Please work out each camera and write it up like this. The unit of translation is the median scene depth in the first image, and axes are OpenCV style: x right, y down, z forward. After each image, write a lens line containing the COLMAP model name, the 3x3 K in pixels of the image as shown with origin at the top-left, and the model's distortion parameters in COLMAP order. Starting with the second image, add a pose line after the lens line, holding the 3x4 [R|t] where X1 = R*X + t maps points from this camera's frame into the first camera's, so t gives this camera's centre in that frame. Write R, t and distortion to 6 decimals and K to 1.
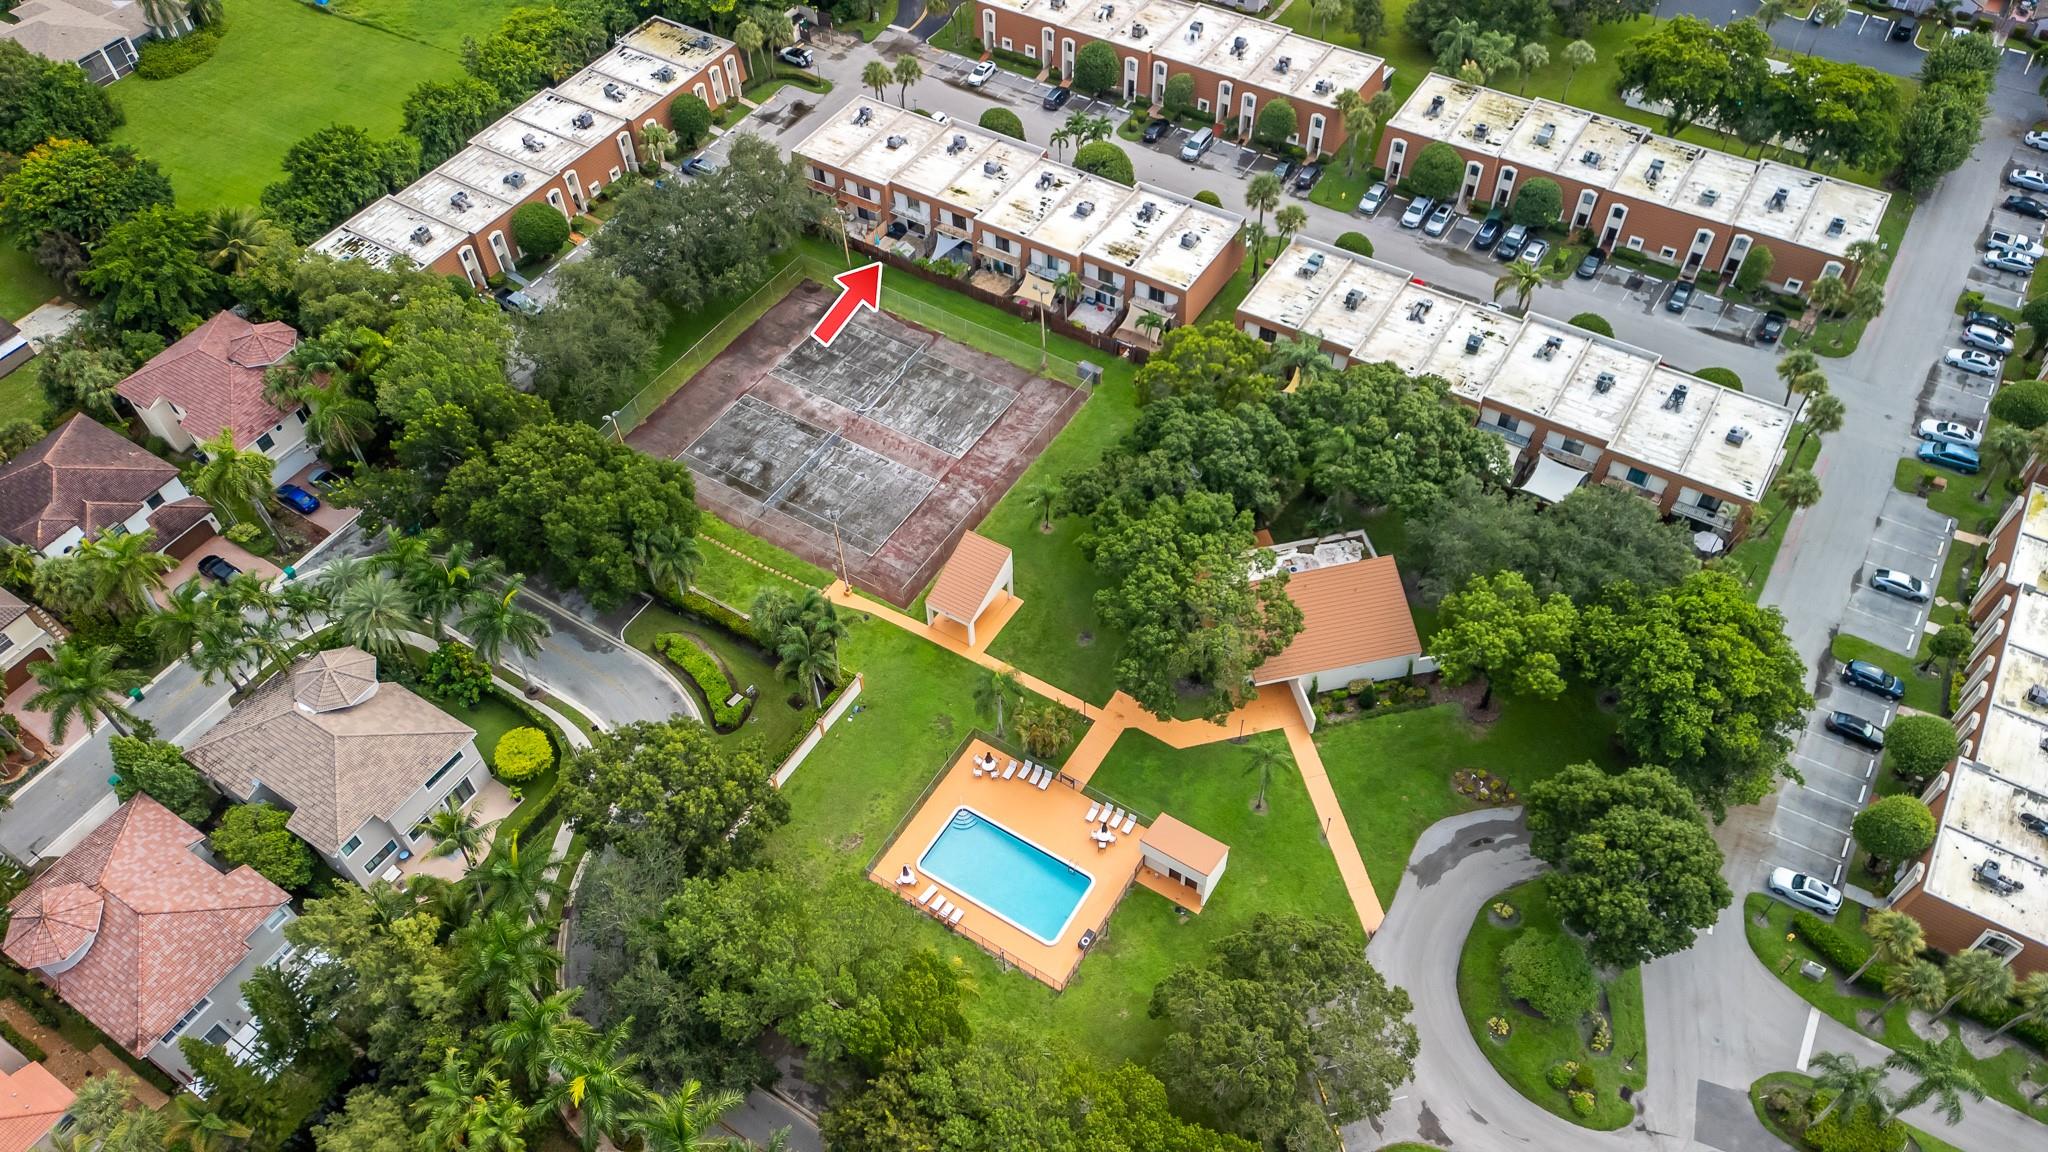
lens RADIAL K [[1401.7, 0, 1004.1], [0, 1401.7, 565.3], [0, 0, 1]] dist [0.026954, -0.019653]
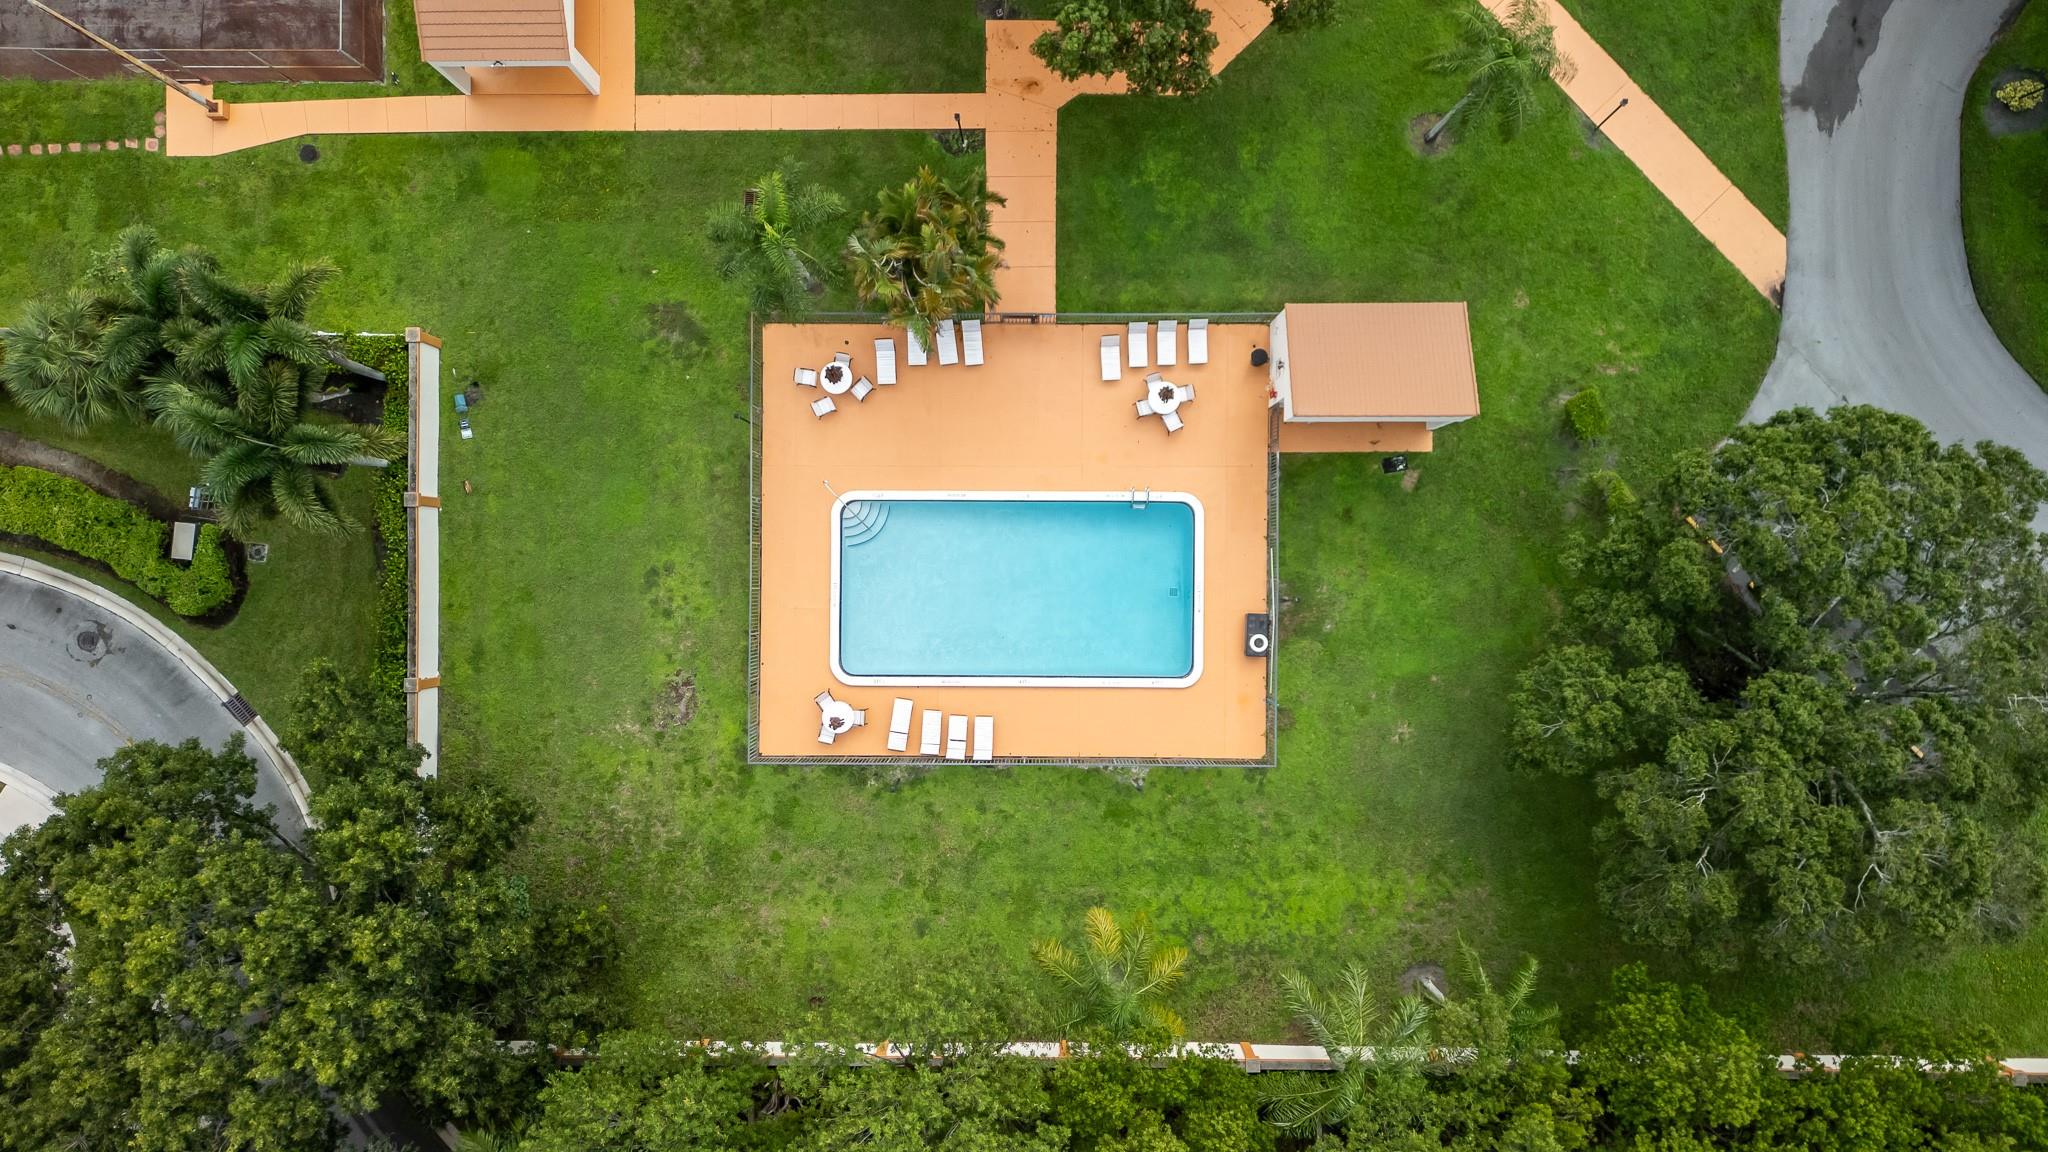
lens RADIAL K [[1401.7, 0, 1012.3], [0, 1401.7, 575.3], [0, 0, 1]] dist [0.026954, -0.019653]
pose [[0.843533, -0.536755, 0.018630, -0.005647], [0.397891, 0.647848, 0.649597, -0.067973], [-0.360743, -0.540543, 0.760051, 0.623631]]
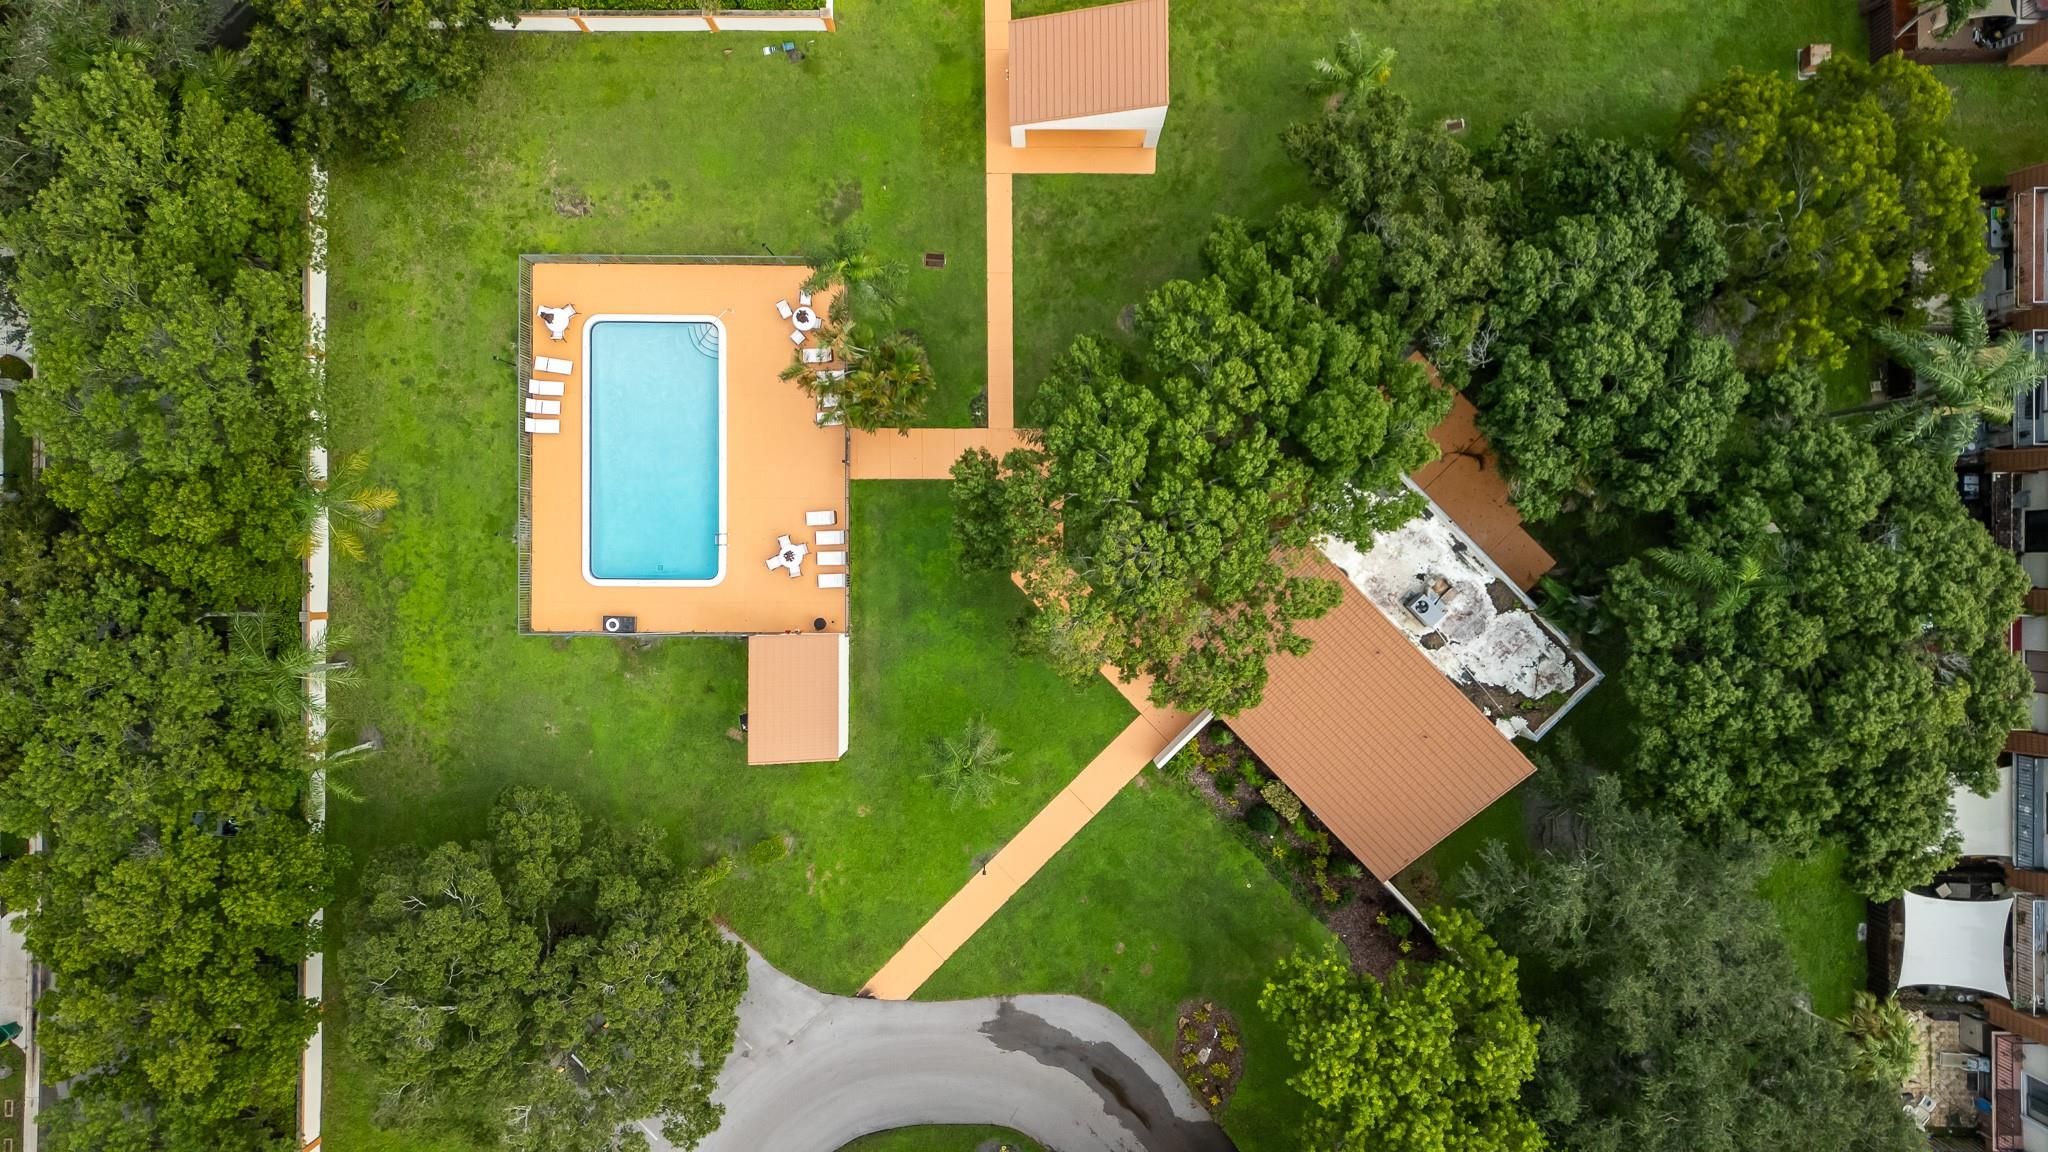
lens RADIAL K [[1401.7, 0, 1033.2], [0, 1401.7, 565.0], [0, 0, 1]] dist [0.026954, -0.019653]
pose [[0.538848, 0.841975, 0.026857, 0.108703], [-0.645141, 0.391957, 0.655868, -0.253899], [0.541698, -0.370740, 0.754398, 0.569599]]
